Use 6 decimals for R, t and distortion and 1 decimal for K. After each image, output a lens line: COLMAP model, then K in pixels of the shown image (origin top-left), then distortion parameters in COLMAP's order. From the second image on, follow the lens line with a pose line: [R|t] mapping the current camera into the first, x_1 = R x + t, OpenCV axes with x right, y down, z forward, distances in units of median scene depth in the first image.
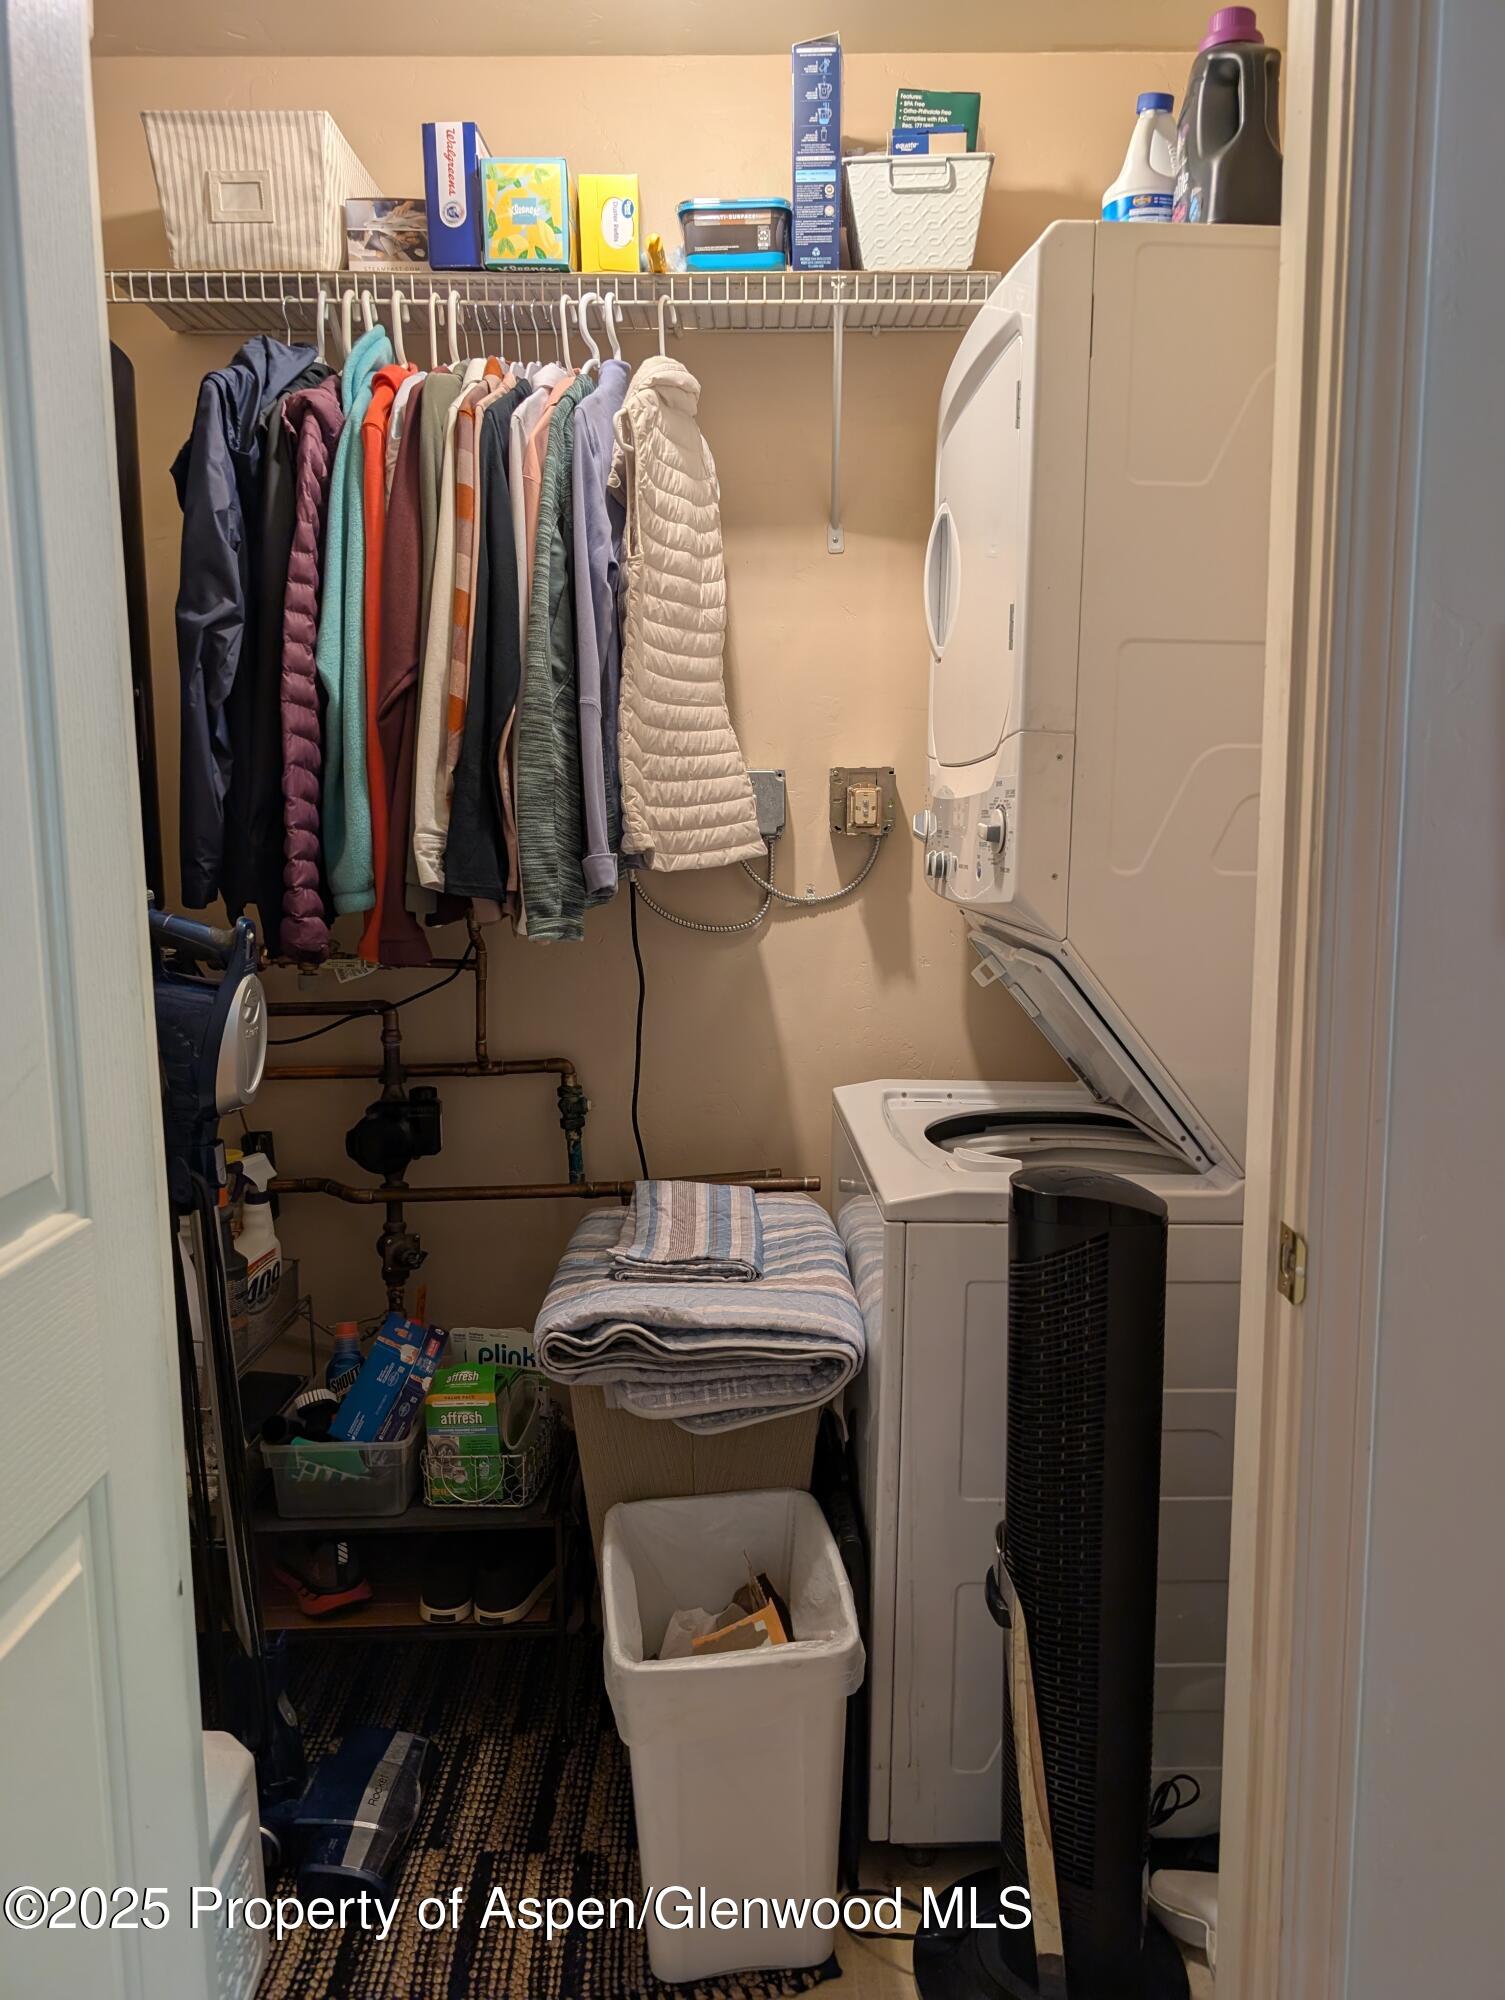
lens RADIAL K [[1433.8, 0, 748.7], [0, 1433.8, 976.0], [0, 0, 1]] dist [-0.001025, -0.002804]
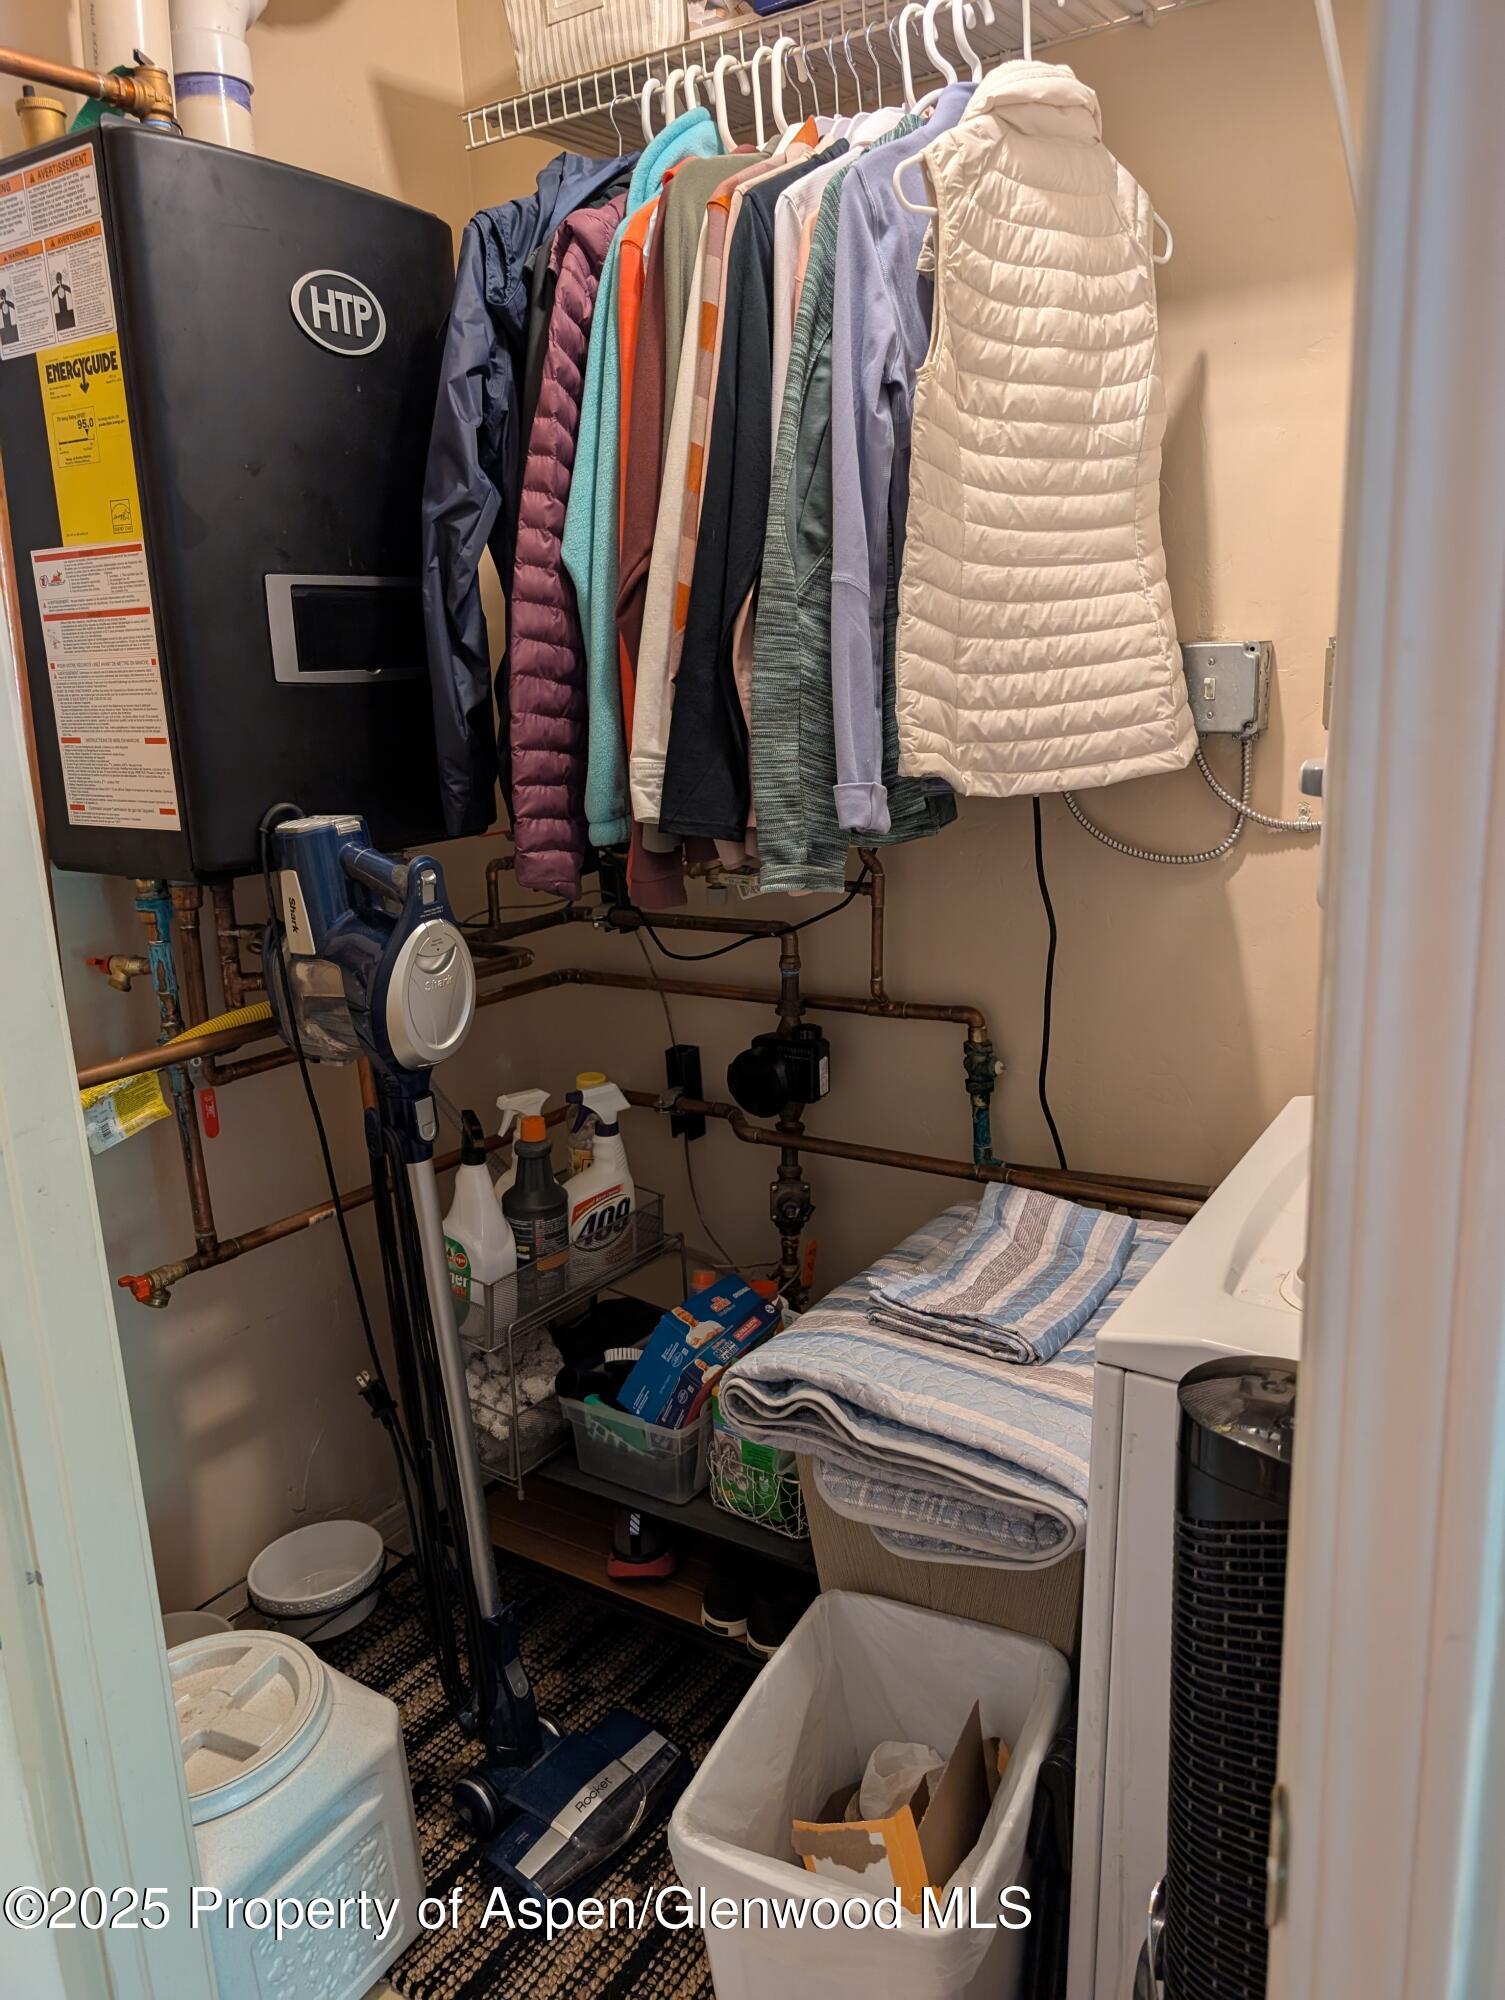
lens RADIAL K [[1433.8, 0, 748.7], [0, 1433.8, 976.0], [0, 0, 1]] dist [-0.001025, -0.002804]
pose [[0.828382, 0.100690, -0.551039, 0.258214], [-0.035787, 0.991215, 0.127324, -0.072433], [0.559019, -0.085753, 0.824709, 0.306084]]
